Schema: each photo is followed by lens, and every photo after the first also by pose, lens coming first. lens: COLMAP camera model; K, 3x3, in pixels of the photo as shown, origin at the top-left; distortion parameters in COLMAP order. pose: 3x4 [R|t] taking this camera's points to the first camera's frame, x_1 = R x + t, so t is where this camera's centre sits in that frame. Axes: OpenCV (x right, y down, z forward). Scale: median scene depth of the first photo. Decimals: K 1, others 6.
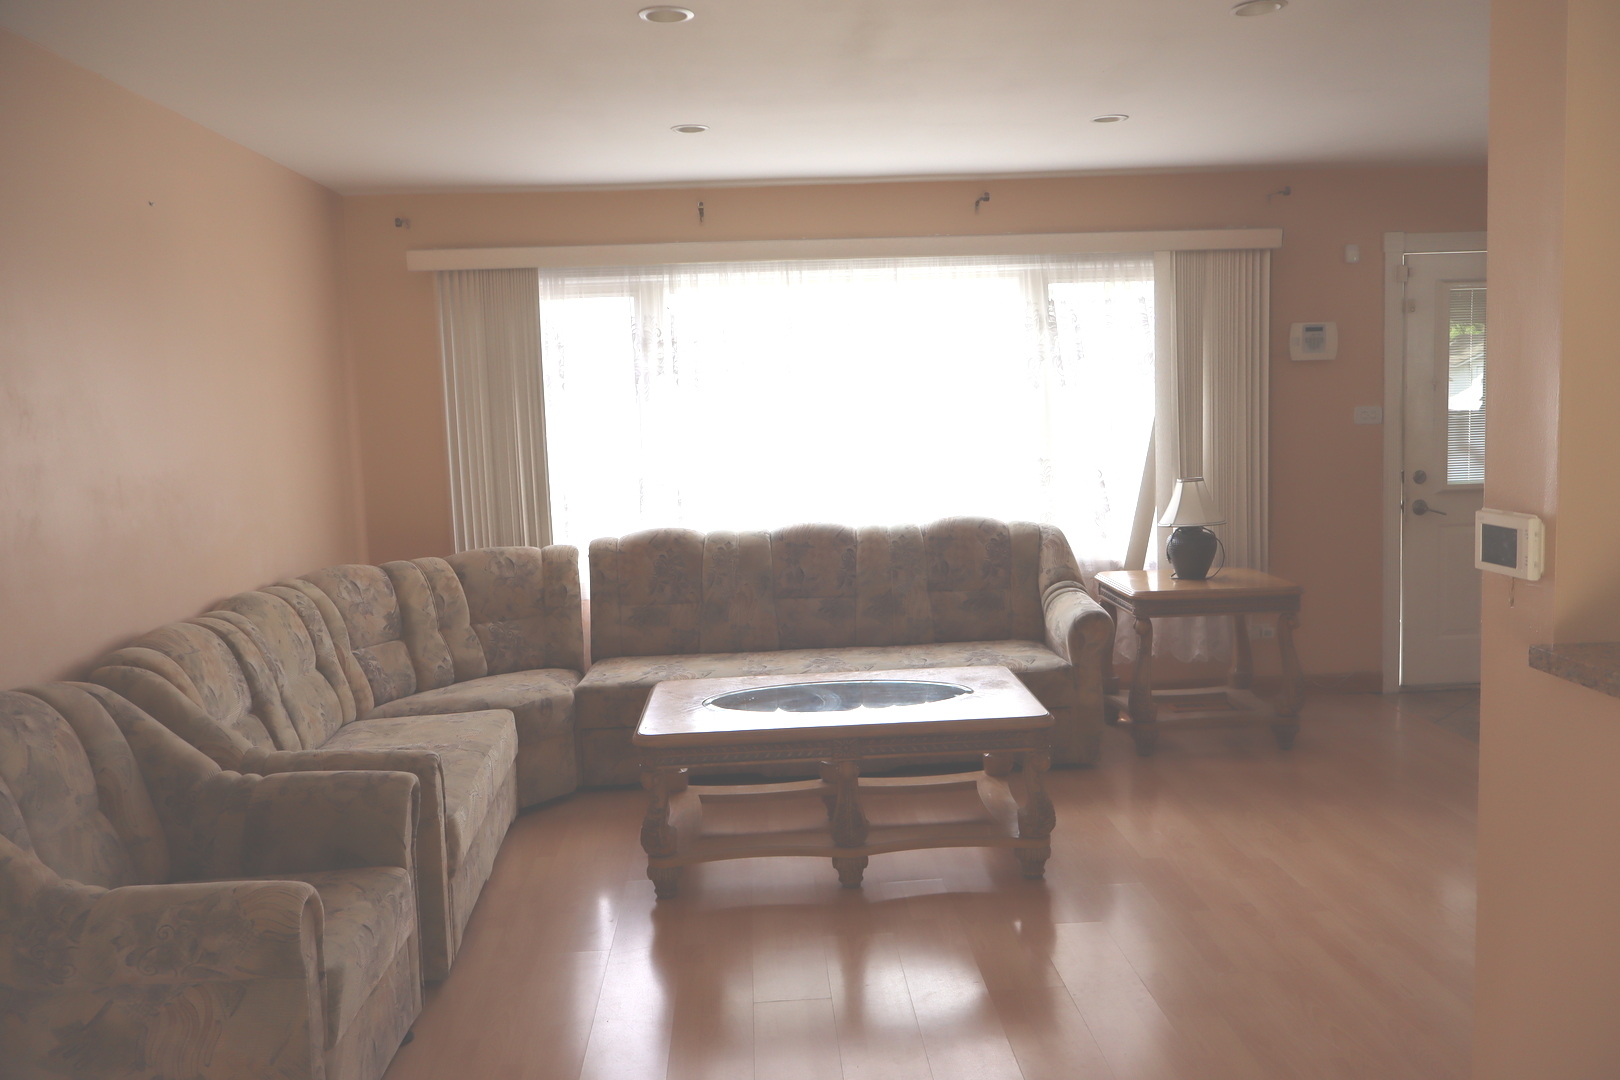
lens RADIAL K [[1351.5, 0, 816.0], [0, 1351.5, 543.1], [0, 0, 1]] dist [-0.008784, 0.003785]
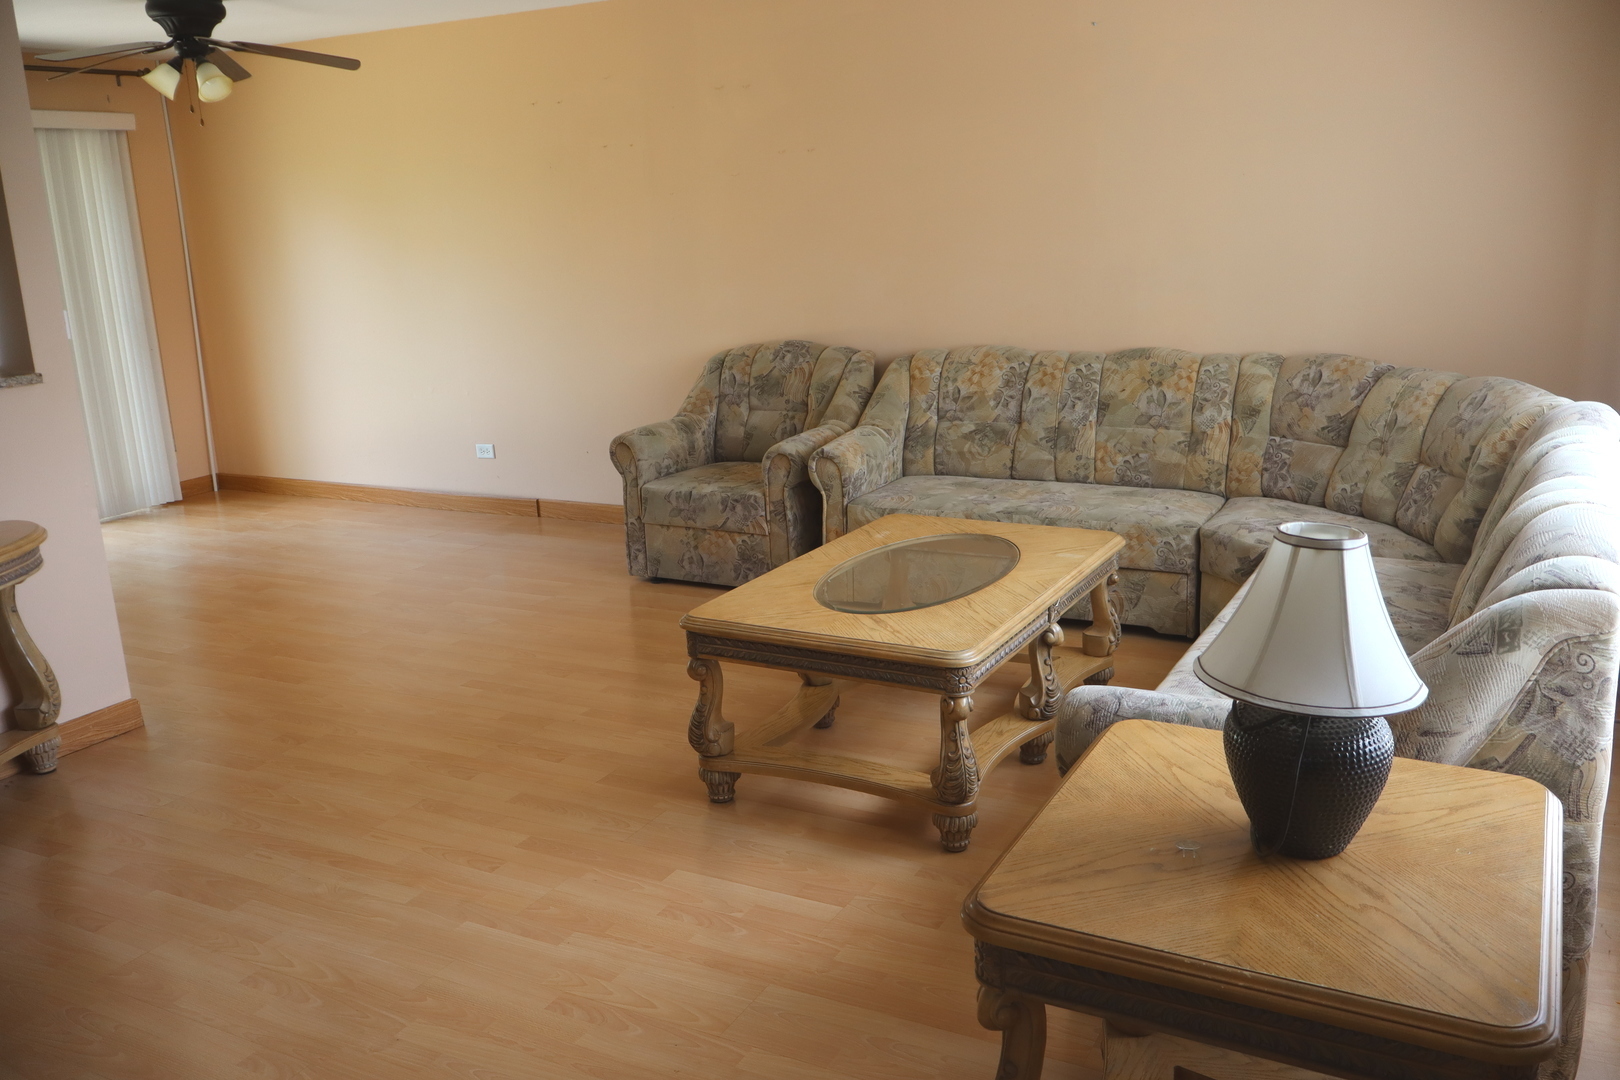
lens RADIAL K [[1351.5, 0, 810.5], [0, 1351.5, 536.0], [0, 0, 1]] dist [-0.008784, 0.003785]
pose [[-0.518031, 0.259029, -0.815198, 0.558646], [-0.037383, 0.945278, 0.324118, -0.135522], [0.854545, 0.198378, -0.480000, 1.012054]]
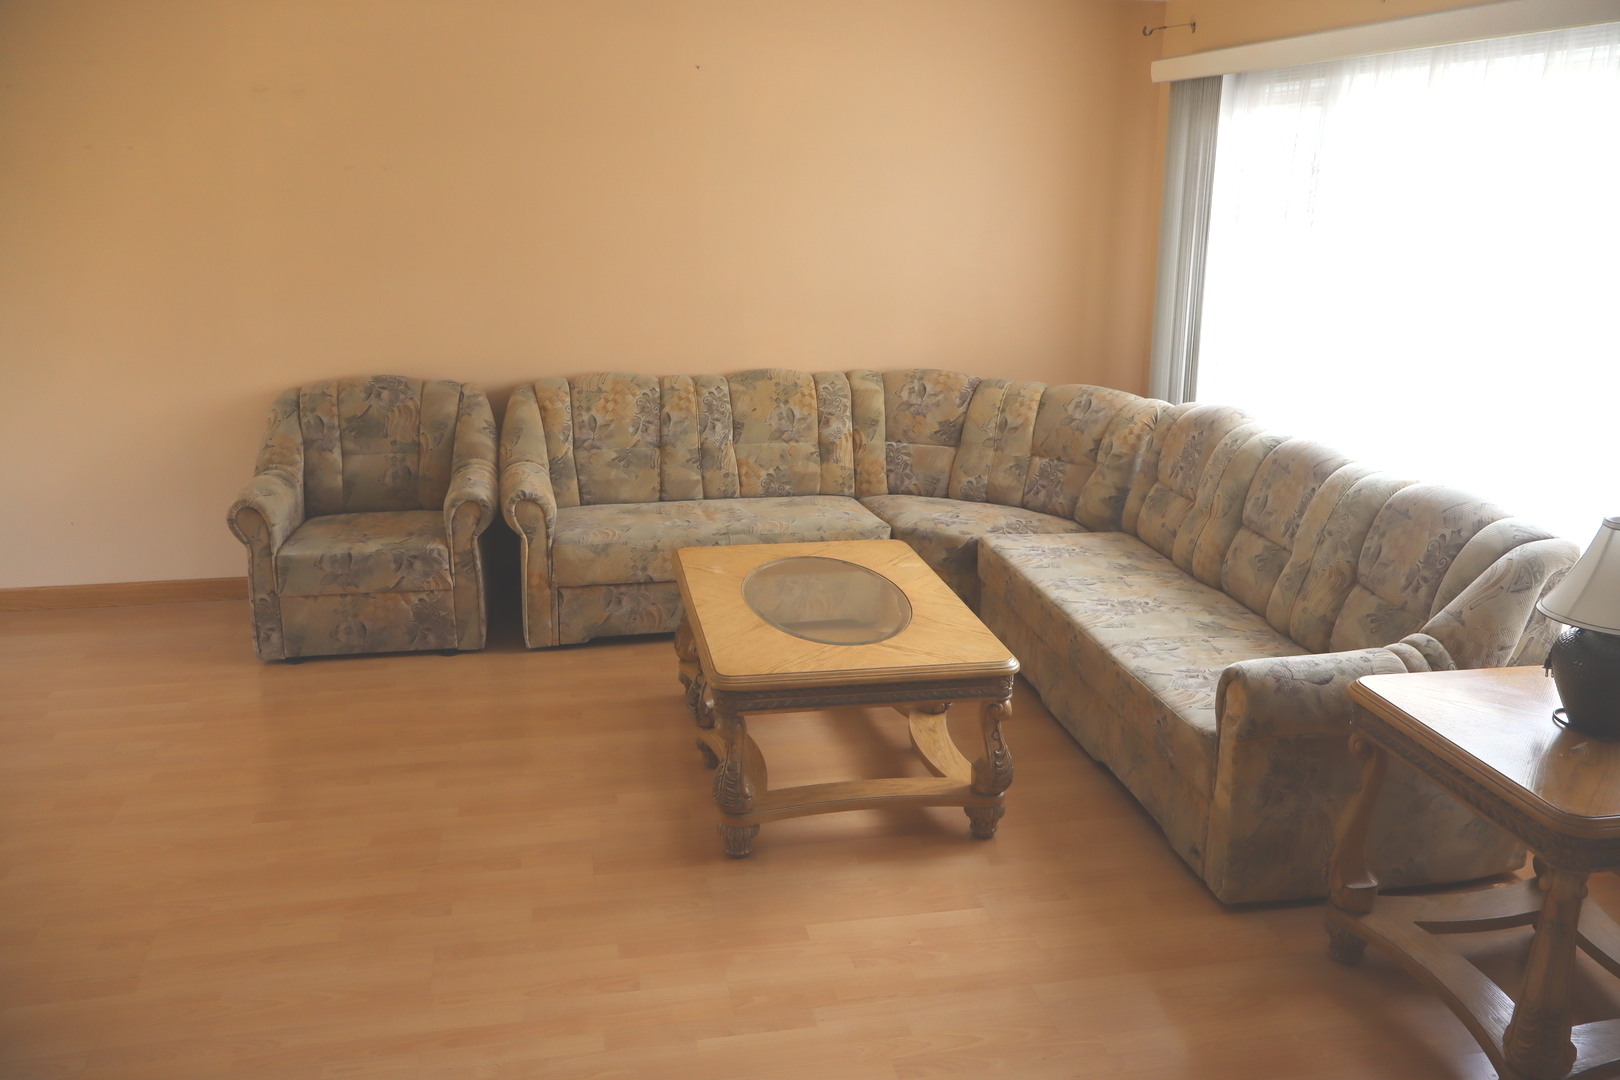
lens RADIAL K [[1351.5, 0, 804.4], [0, 1351.5, 545.3], [0, 0, 1]] dist [-0.008784, 0.003785]
pose [[0.132406, 0.299604, -0.944831, 0.650116], [-0.120342, 0.951031, 0.284706, -0.133051], [0.983863, 0.076006, 0.161977, 0.629051]]
